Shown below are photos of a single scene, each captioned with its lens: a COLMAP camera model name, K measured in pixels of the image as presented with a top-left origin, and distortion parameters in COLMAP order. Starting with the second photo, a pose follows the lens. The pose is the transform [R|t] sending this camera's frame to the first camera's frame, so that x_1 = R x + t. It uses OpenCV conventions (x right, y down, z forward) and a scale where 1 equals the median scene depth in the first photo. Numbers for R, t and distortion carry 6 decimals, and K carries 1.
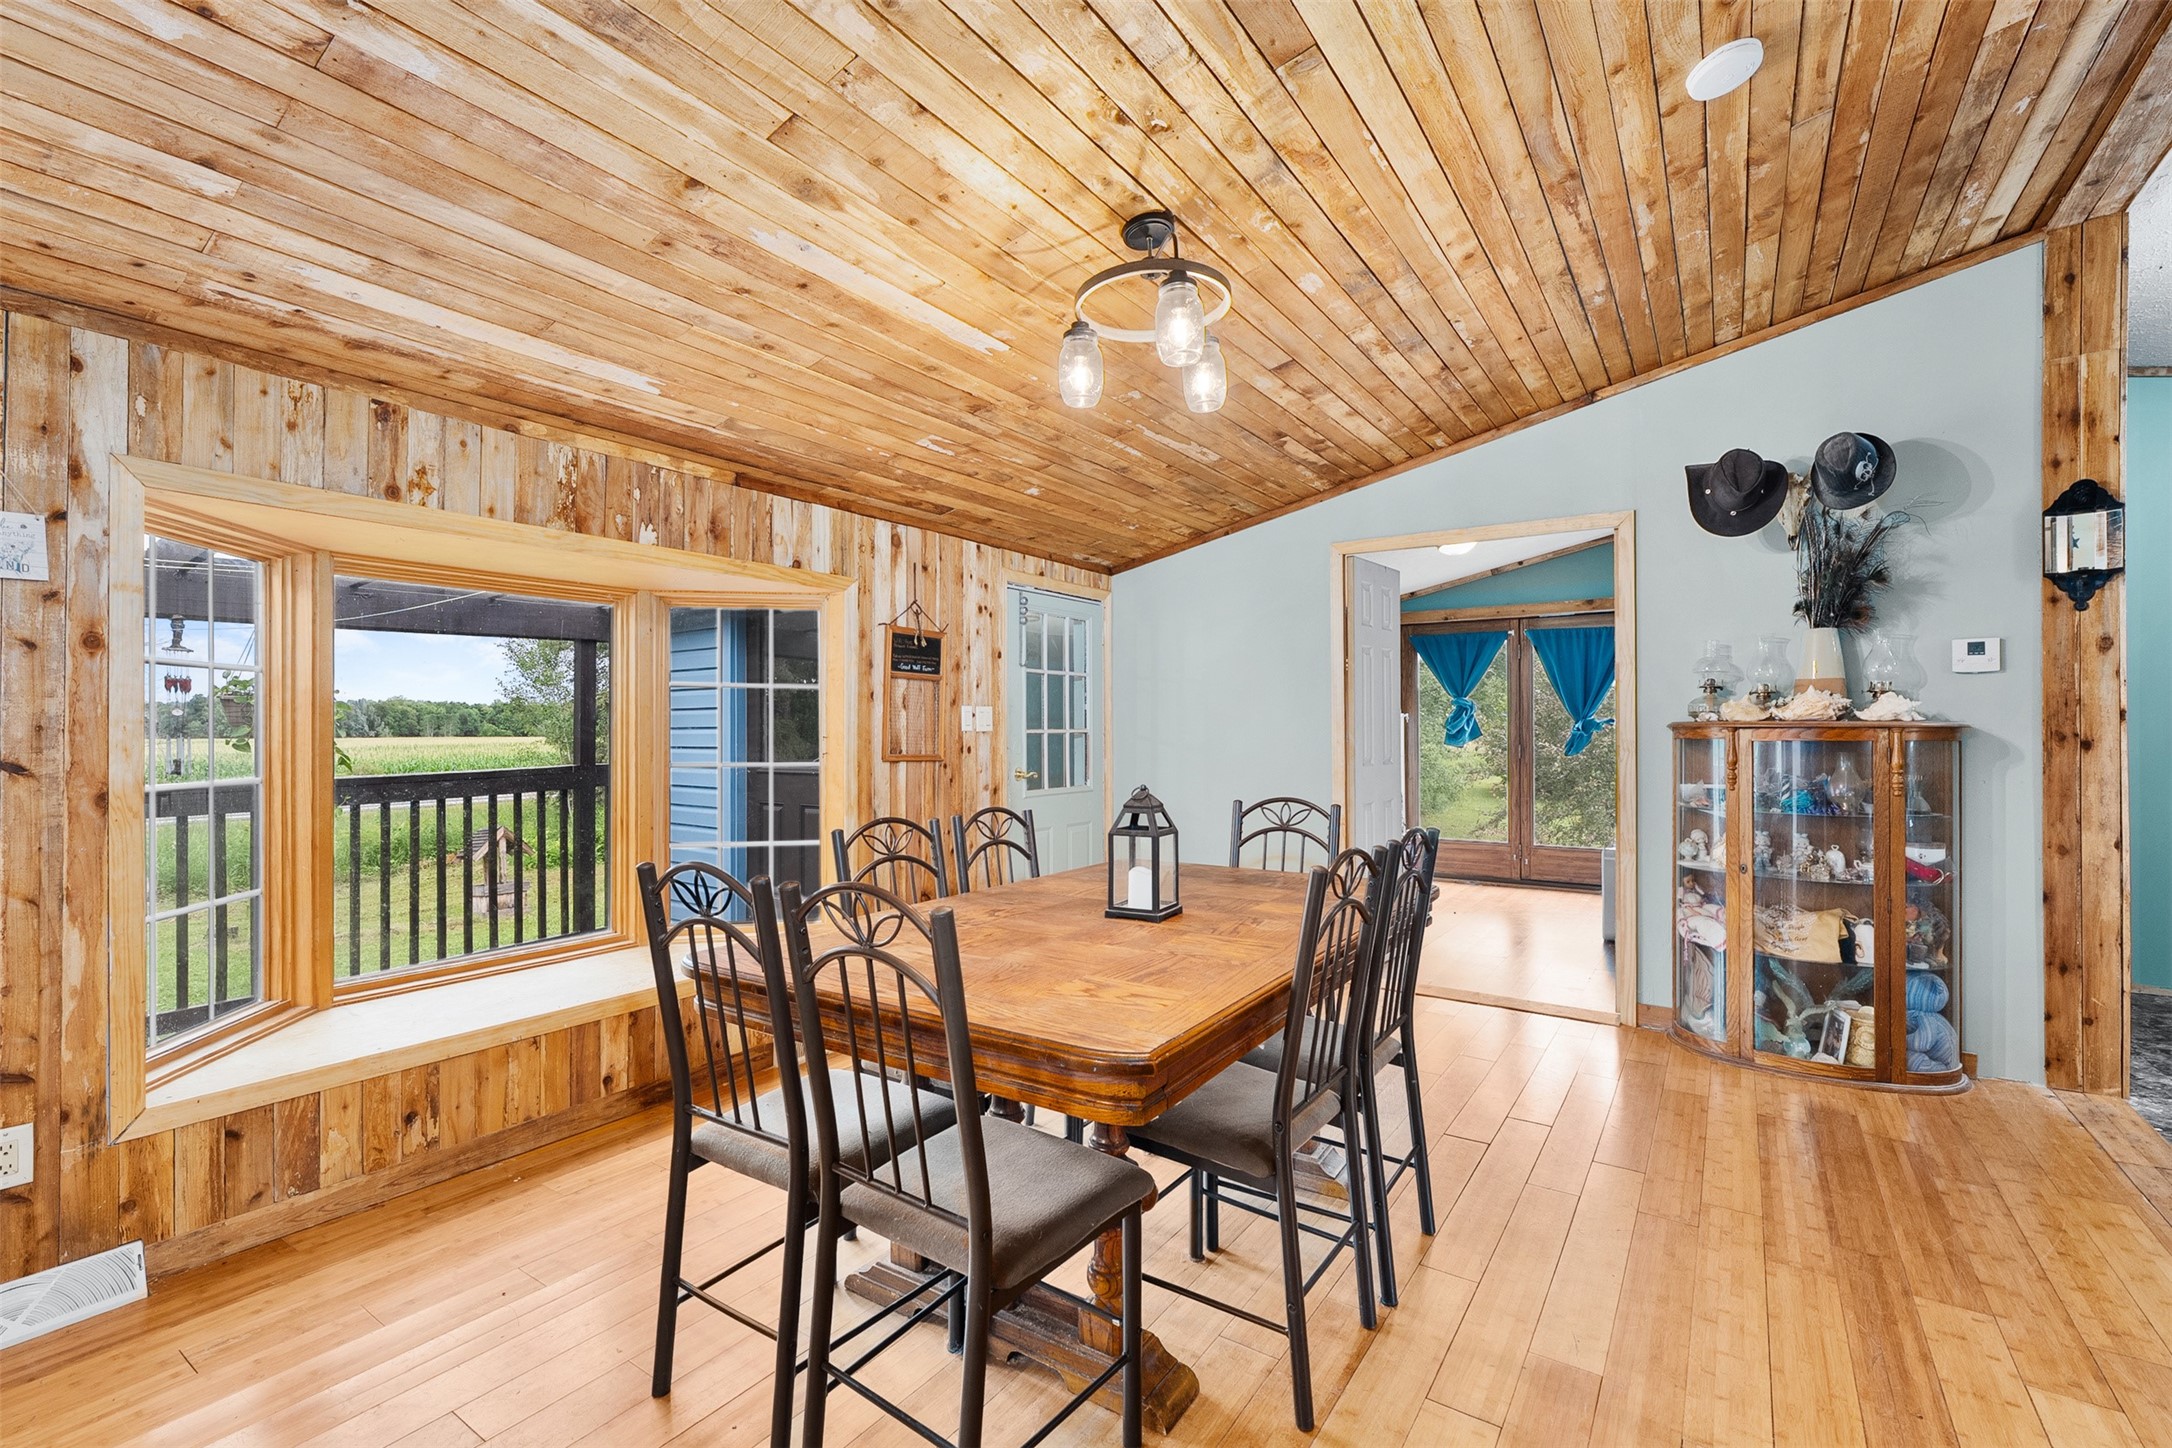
lens RADIAL K [[944.6, 0, 1084.5], [0, 944.6, 742.7], [0, 0, 1]] dist [-0.001167, -0.000163]
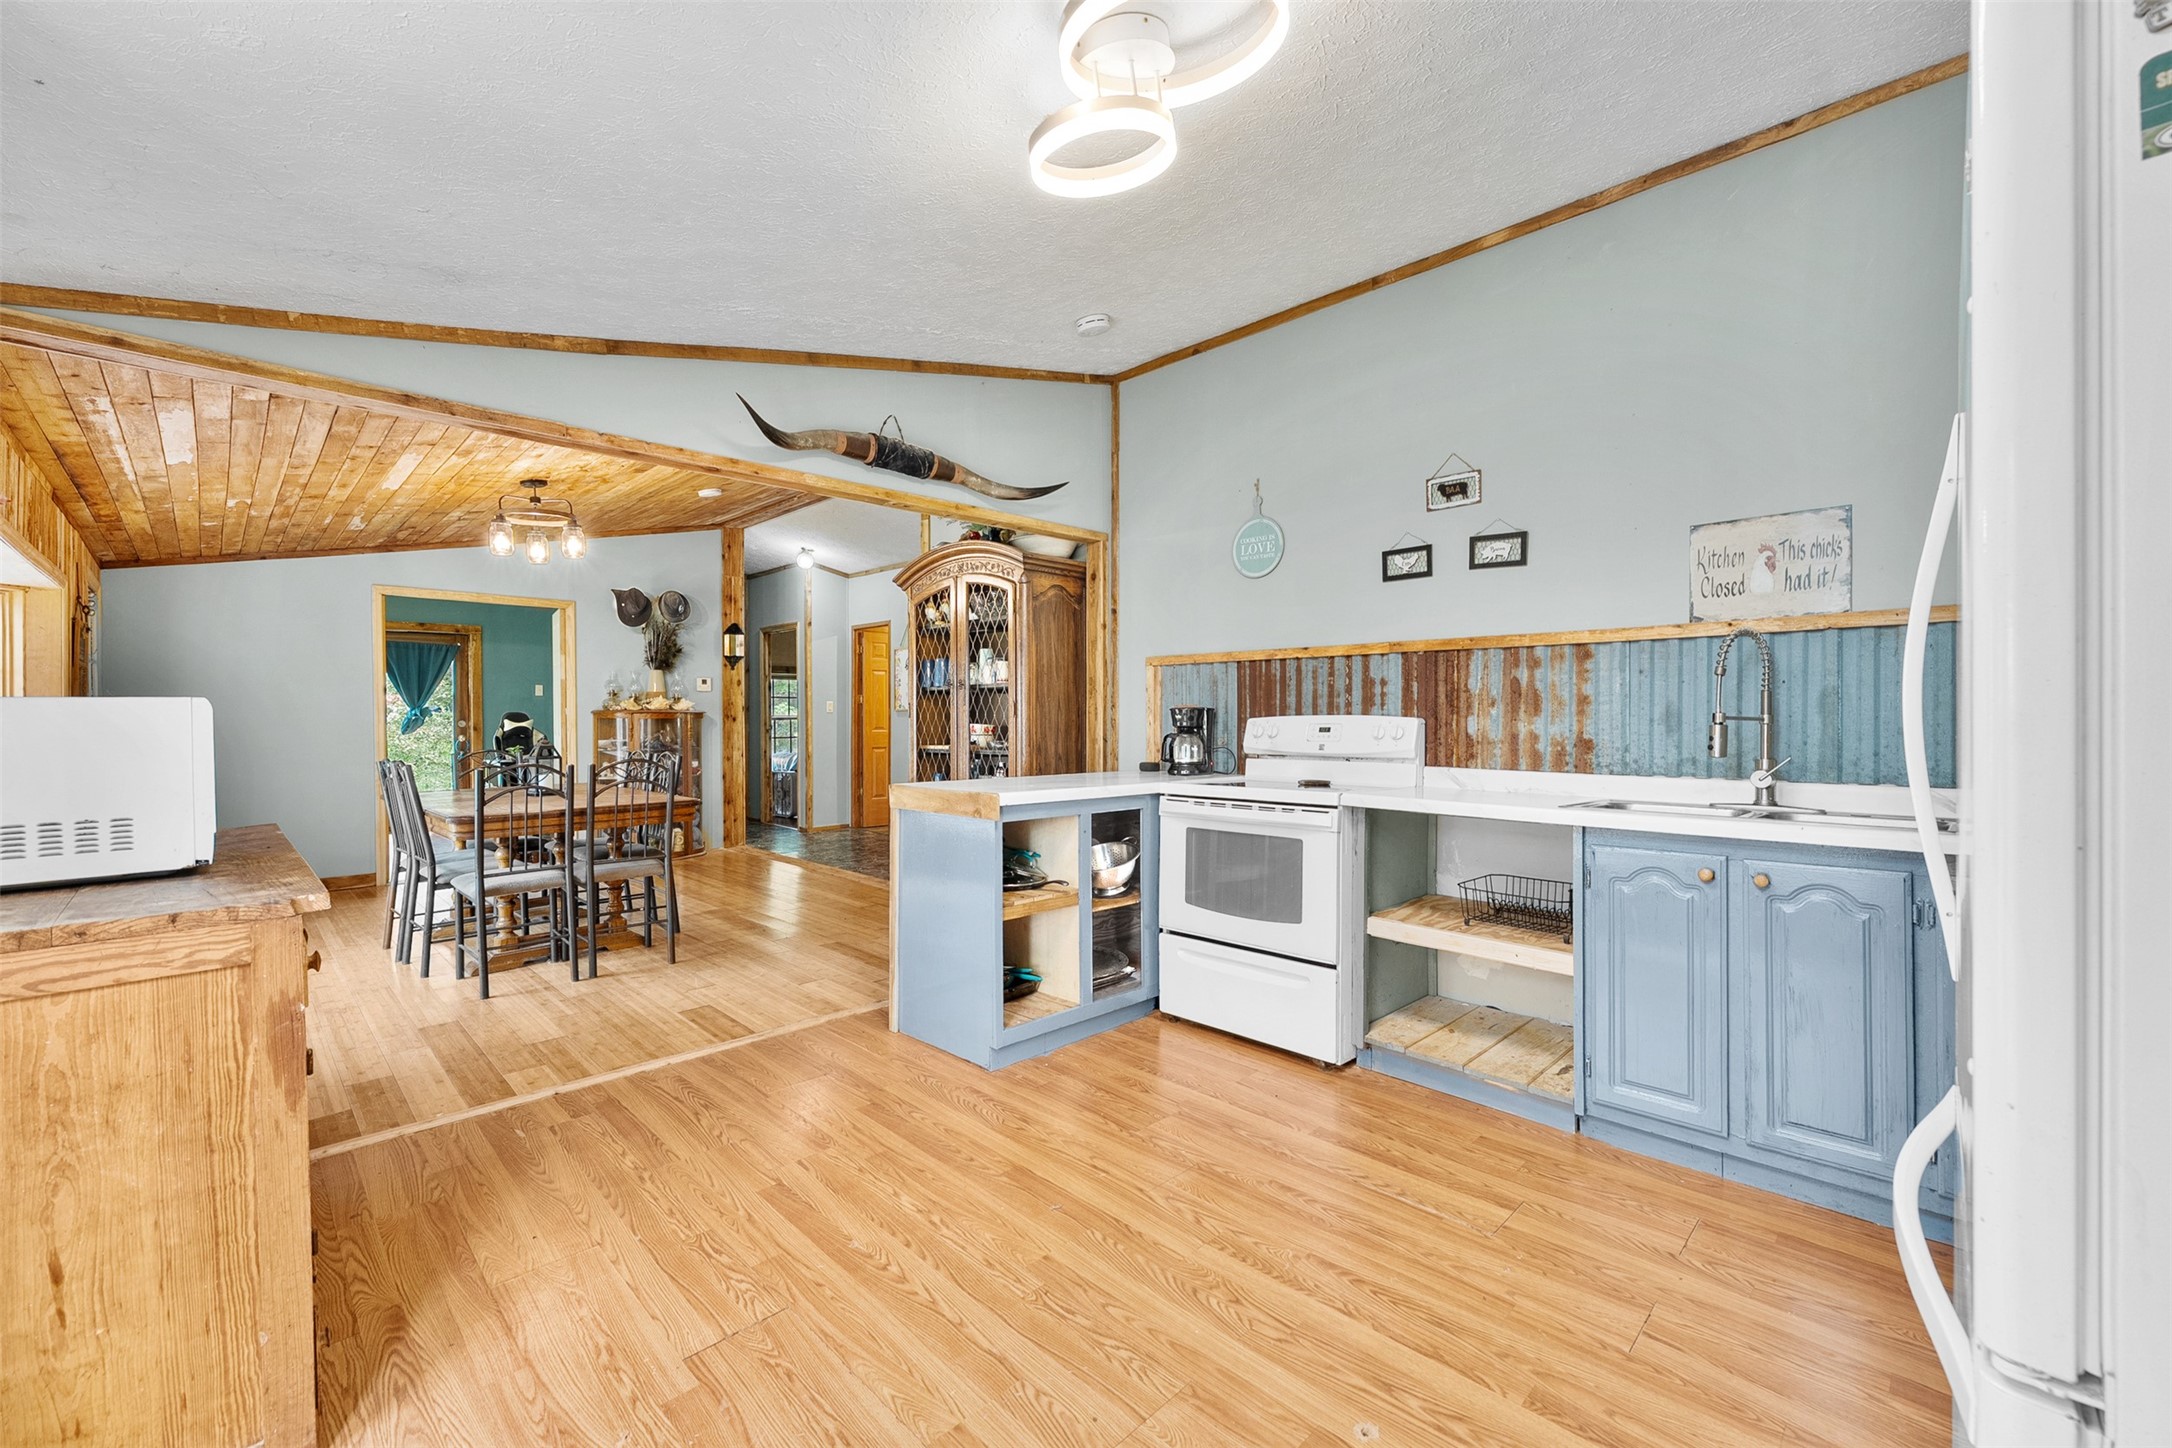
lens RADIAL K [[881.3, 0, 1086.0], [0, 881.3, 724.0], [0, 0, 1]] dist [-0.001273, -0.000340]
pose [[0.180080, -0.010090, 0.983600, -1.174879], [0.017136, 0.999828, 0.007119, 0.014553], [-0.983503, 0.015573, 0.180222, -0.426762]]
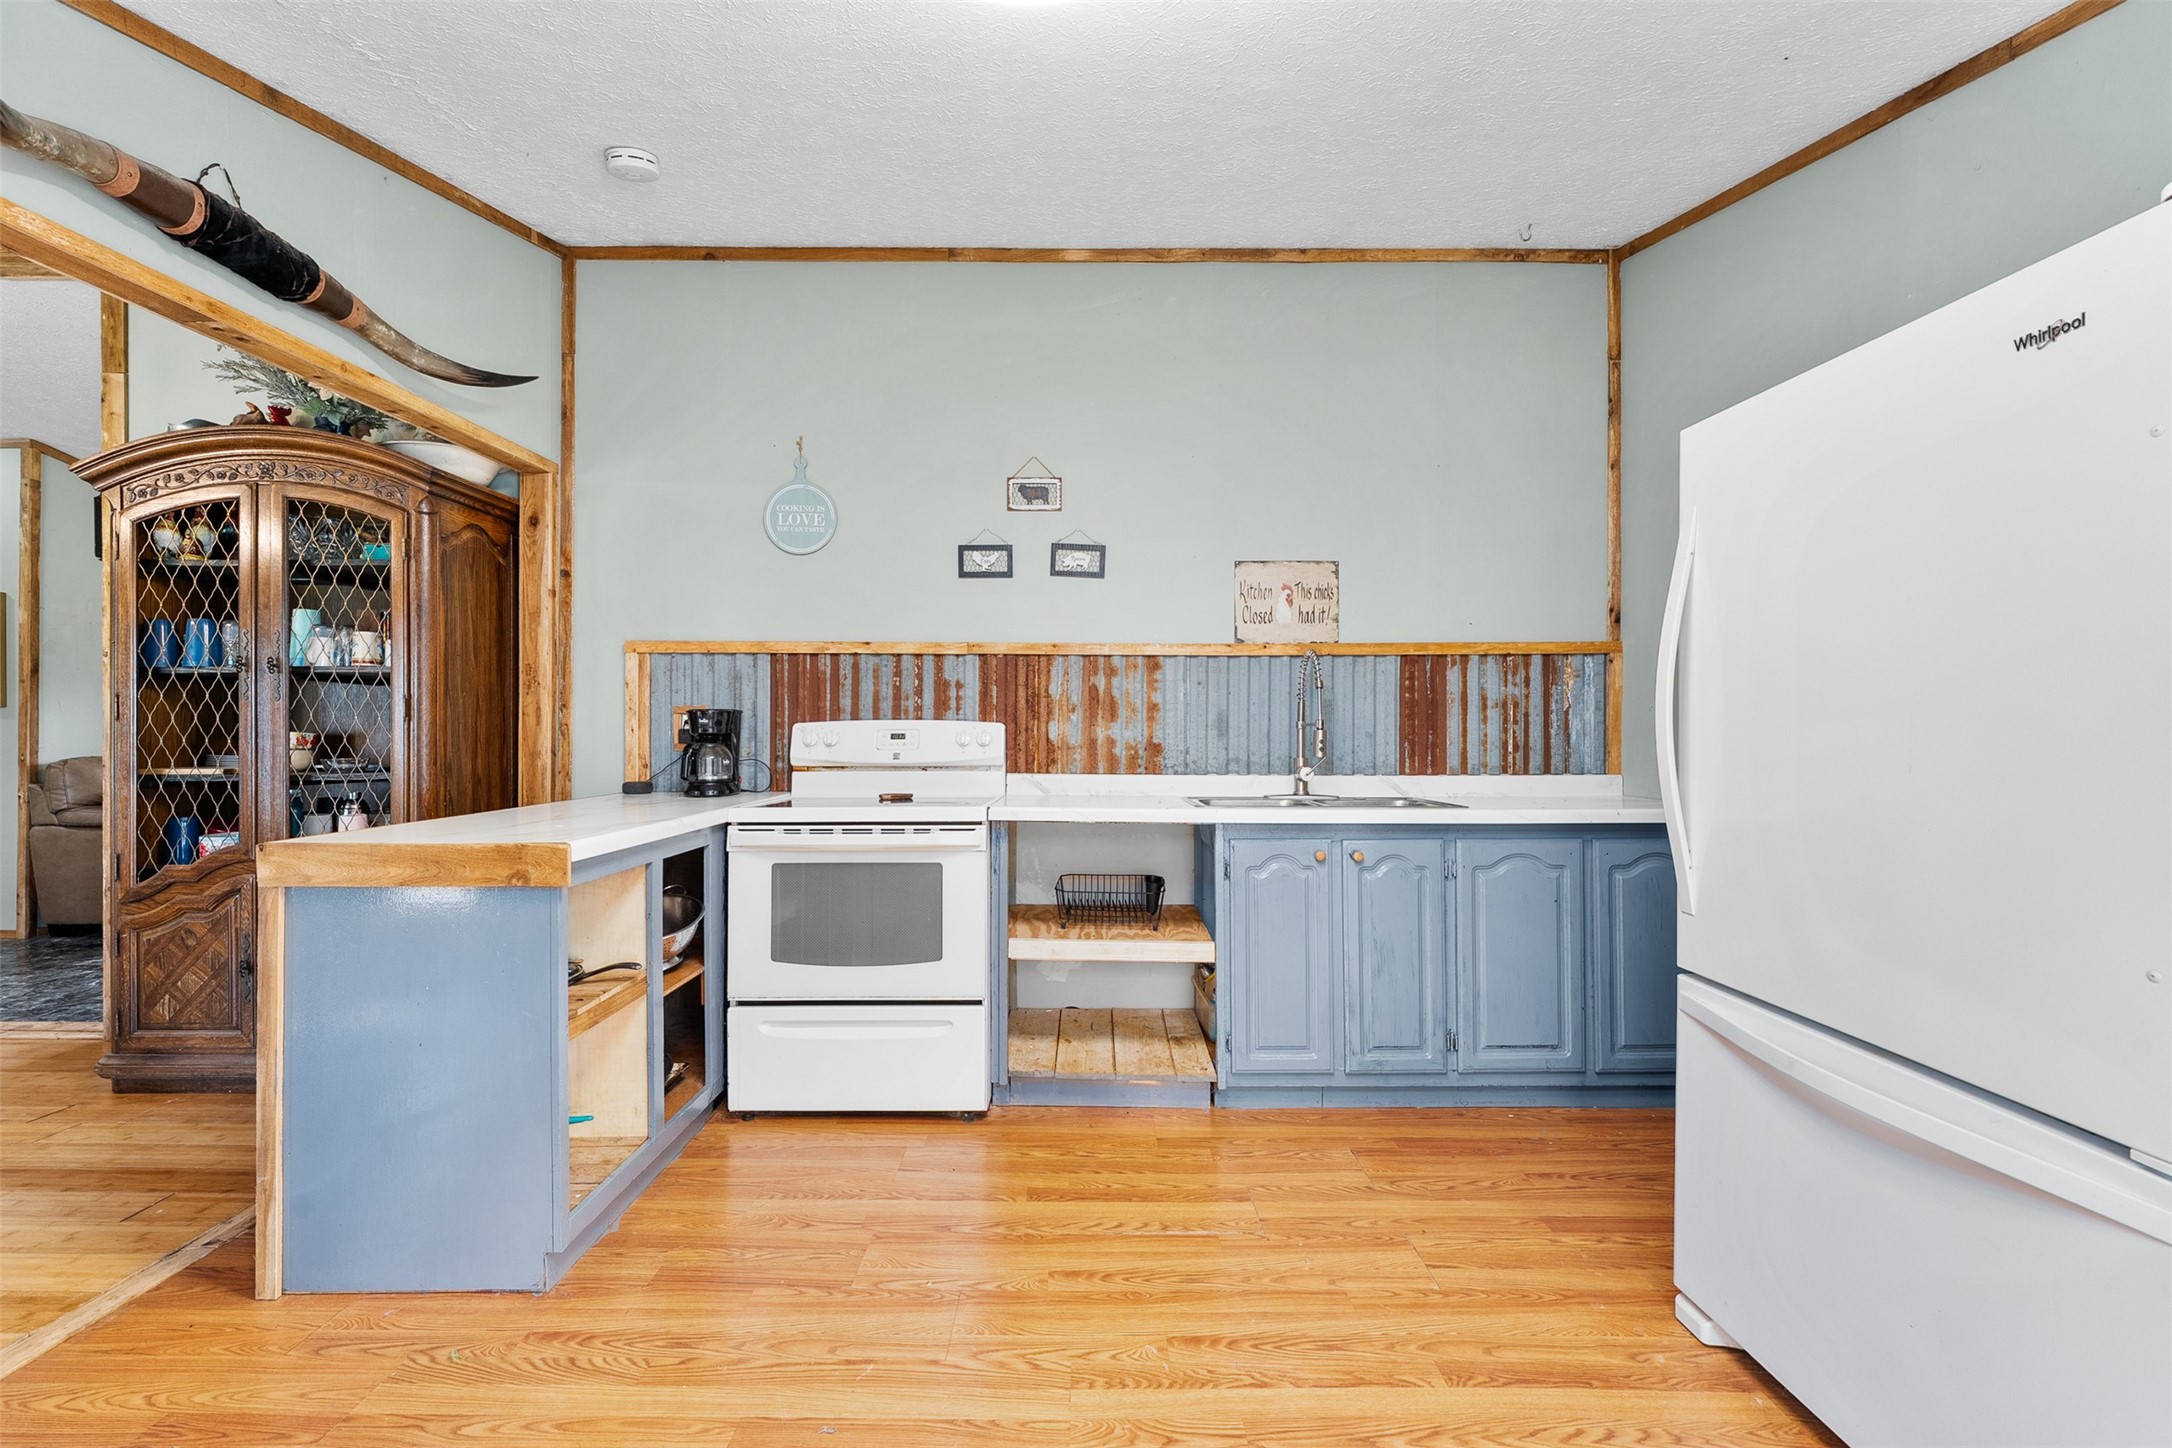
lens RADIAL K [[892.2, 0, 1083.0], [0, 892.2, 723.5], [0, 0, 1]] dist [0.000280, -0.000402]
pose [[-0.569273, -0.006132, 0.822126, -0.972606], [0.008845, 0.999869, 0.013582, 0.008979], [-0.822101, 0.015003, -0.569144, -0.133852]]
